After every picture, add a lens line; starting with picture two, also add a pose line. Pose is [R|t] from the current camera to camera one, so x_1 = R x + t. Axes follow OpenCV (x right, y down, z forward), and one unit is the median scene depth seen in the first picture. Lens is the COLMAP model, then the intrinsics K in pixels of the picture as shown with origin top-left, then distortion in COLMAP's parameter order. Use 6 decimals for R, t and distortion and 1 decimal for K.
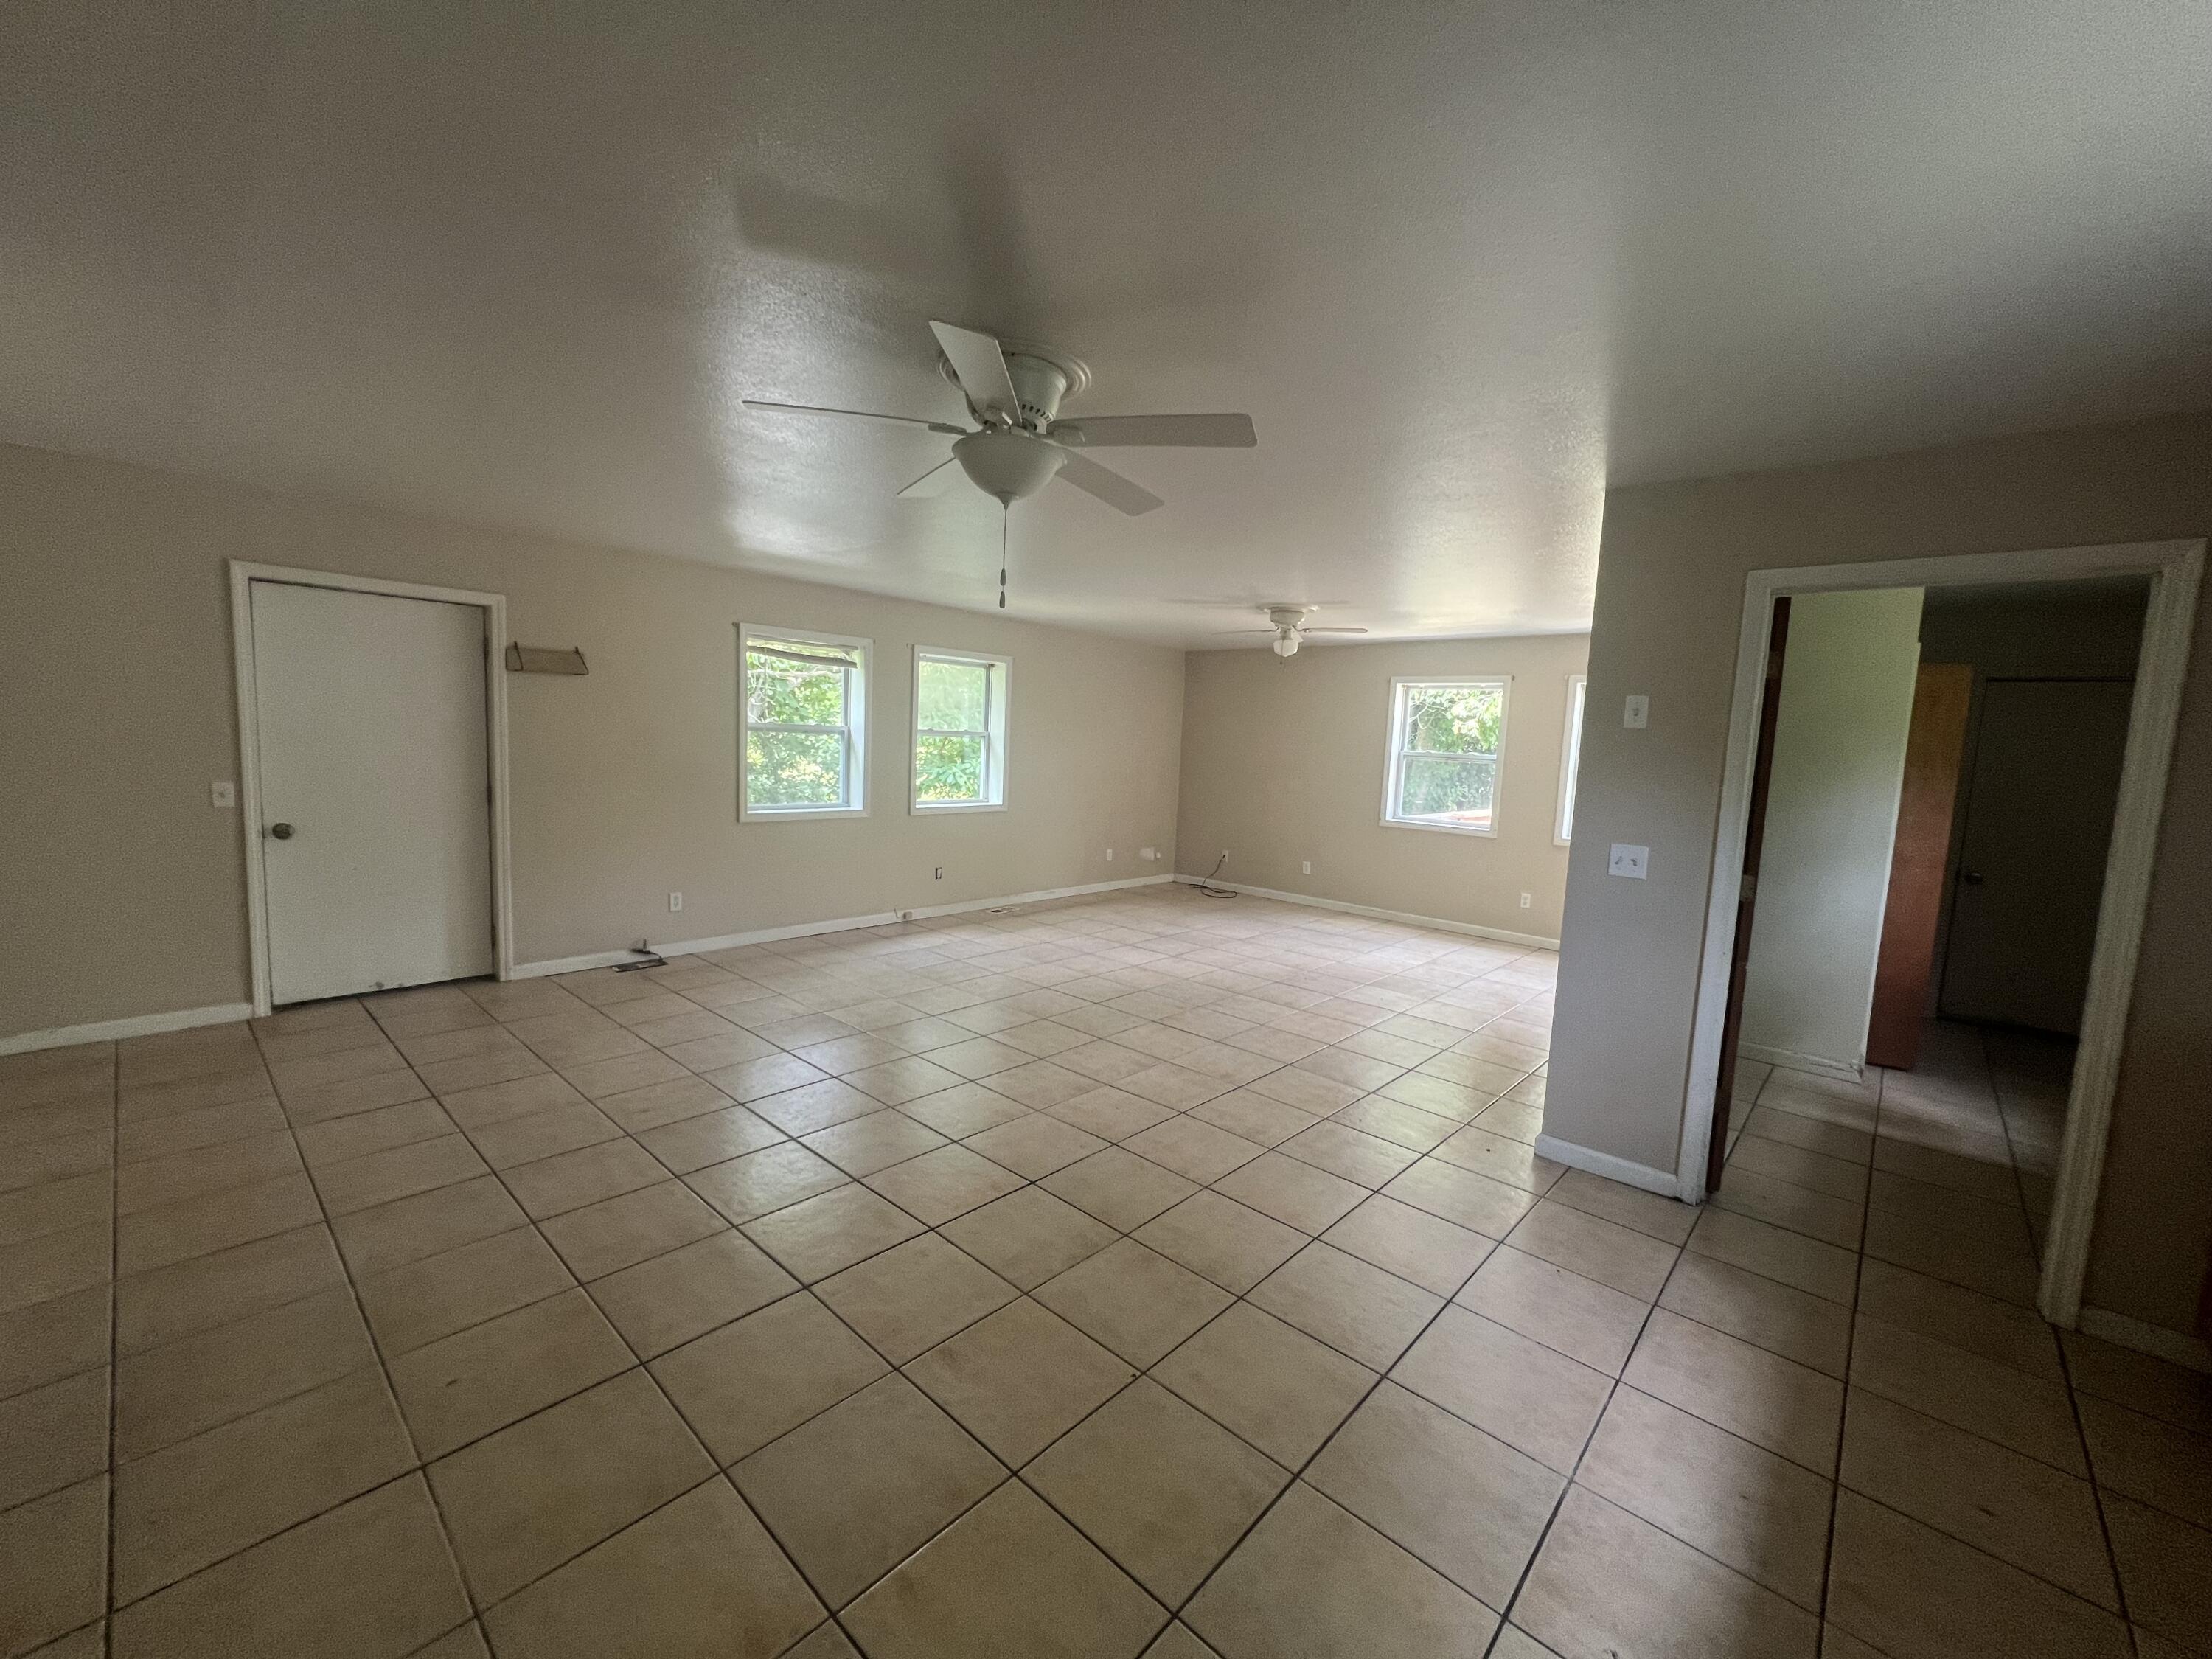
lens RADIAL K [[884.6, 0, 1102.0], [0, 884.6, 831.8], [0, 0, 1]] dist [0.000527, -0.000090]
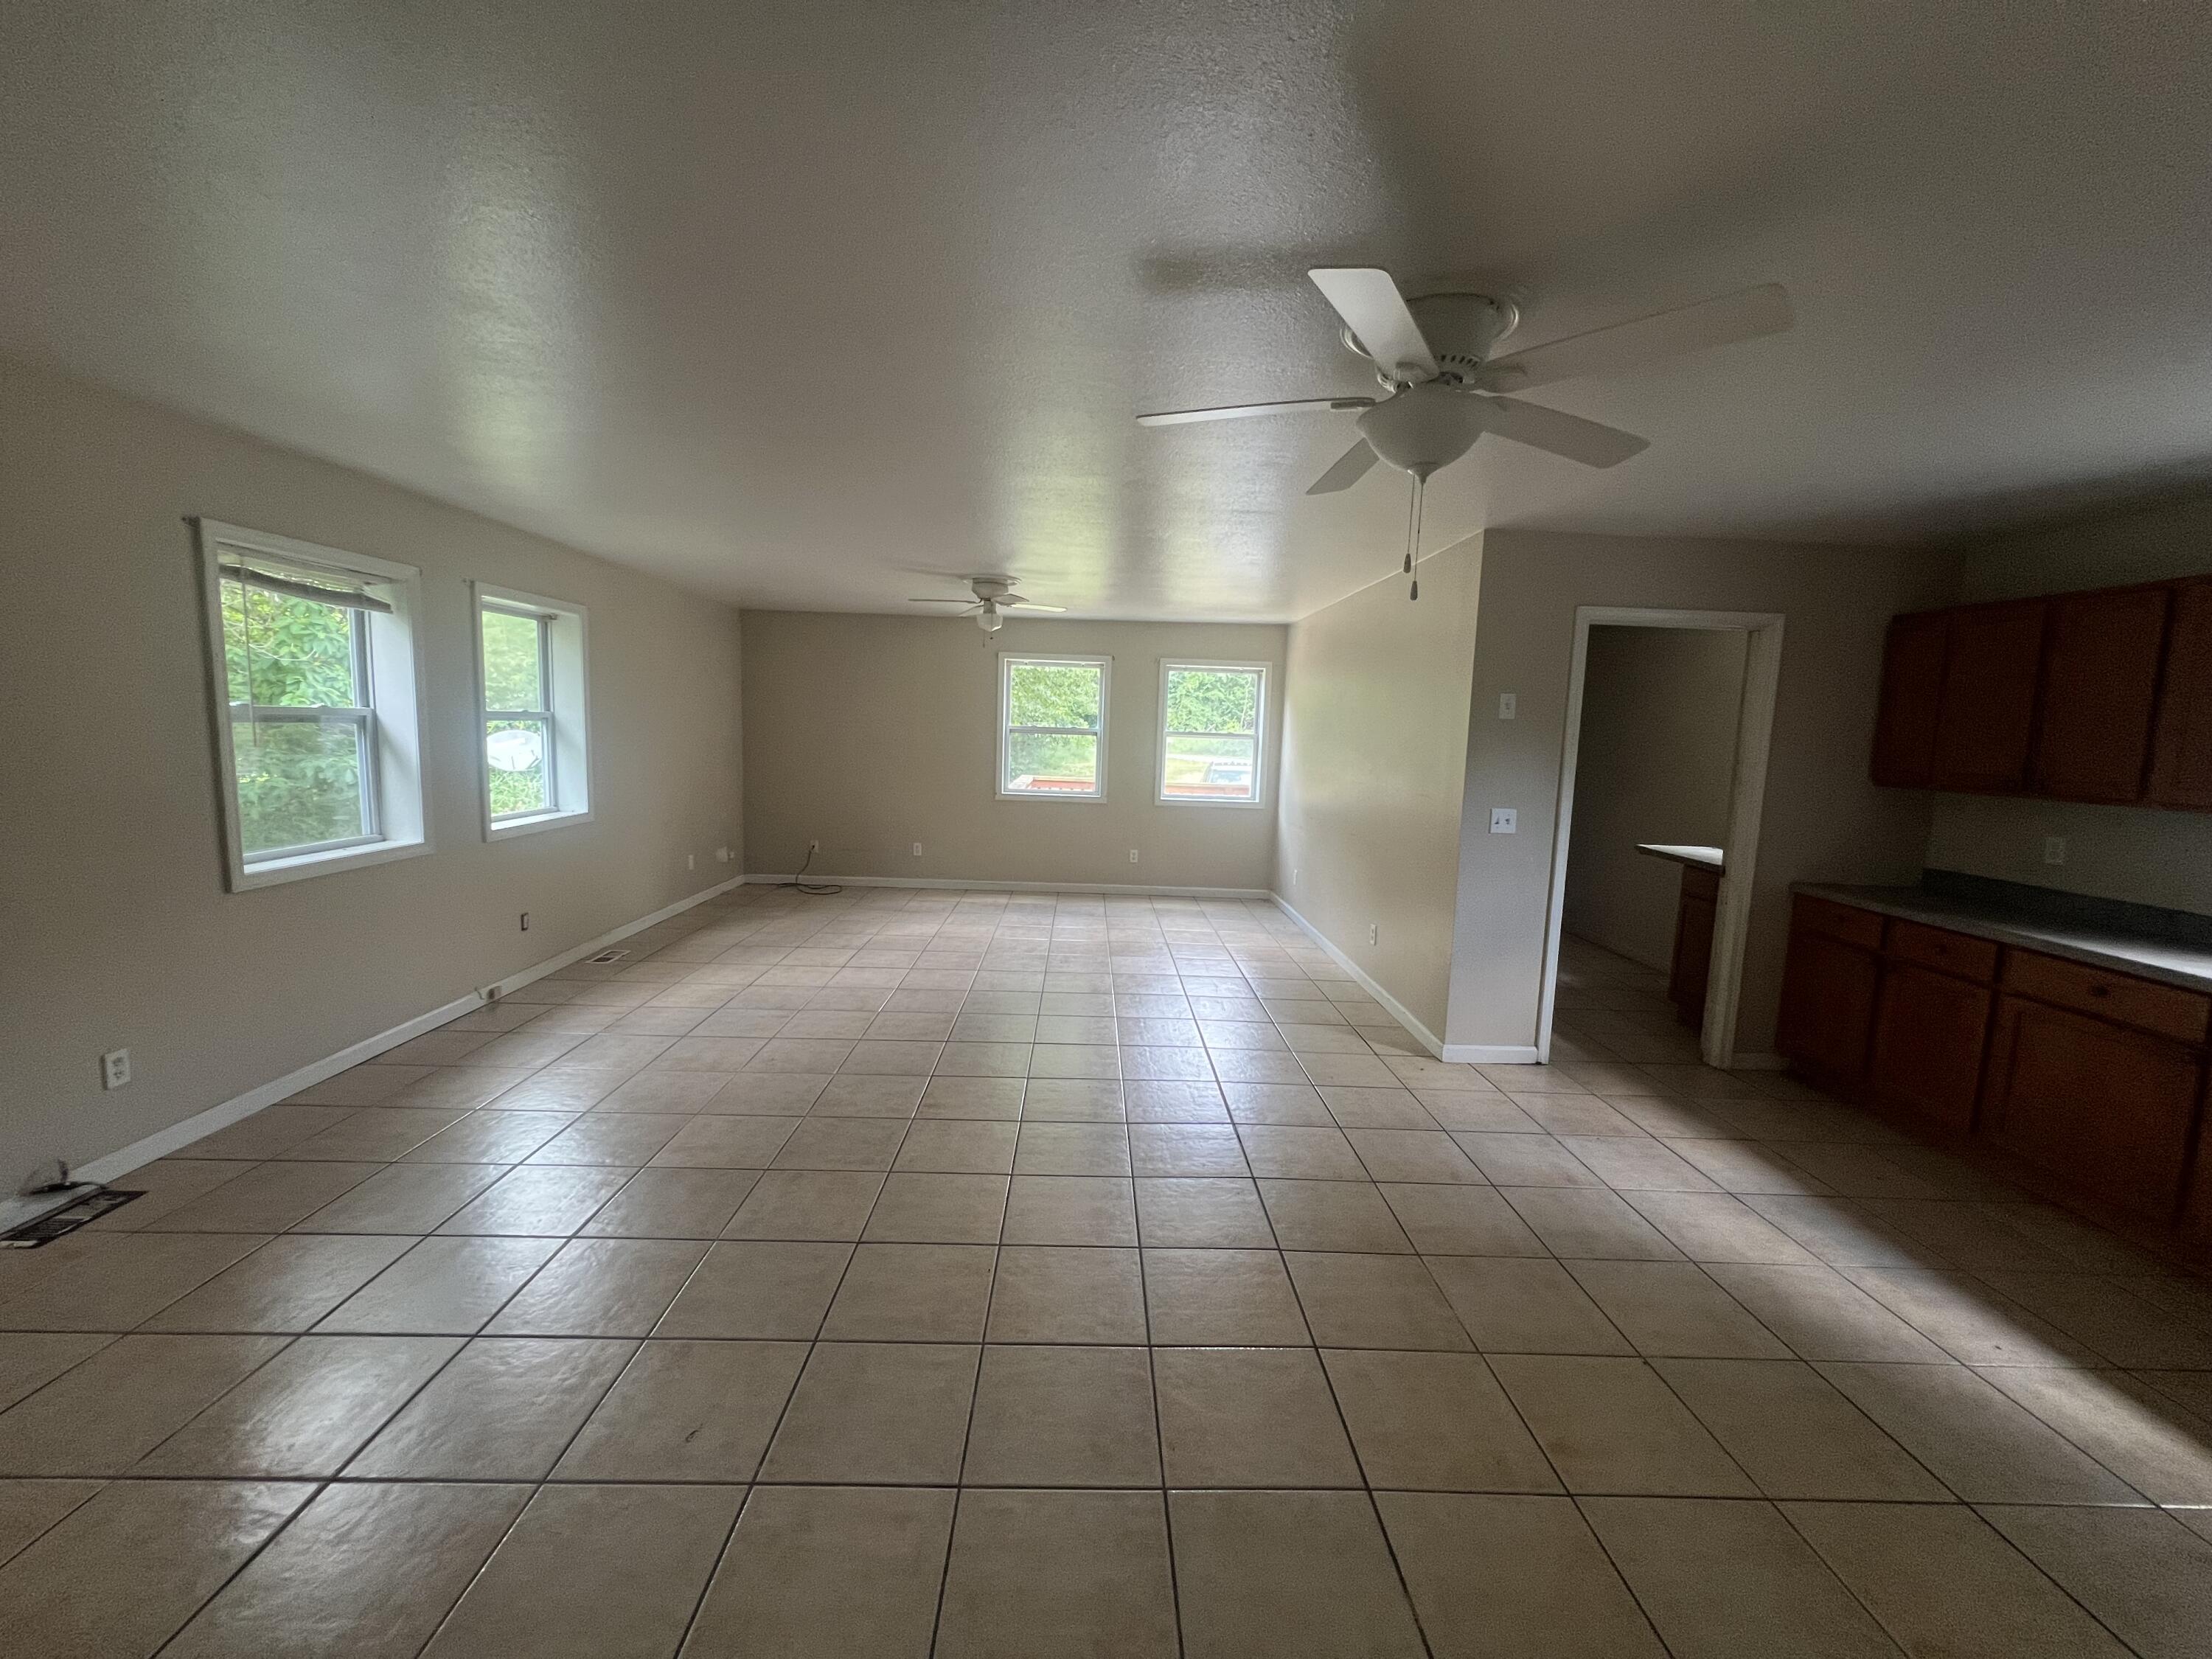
lens RADIAL K [[884.6, 0, 1100.5], [0, 884.6, 825.0], [0, 0, 1]] dist [0.000527, -0.000090]
pose [[0.729152, -0.098488, 0.677228, -0.363782], [0.073862, 0.995135, 0.065195, -0.045182], [-0.680354, 0.002484, 0.732879, 0.226296]]
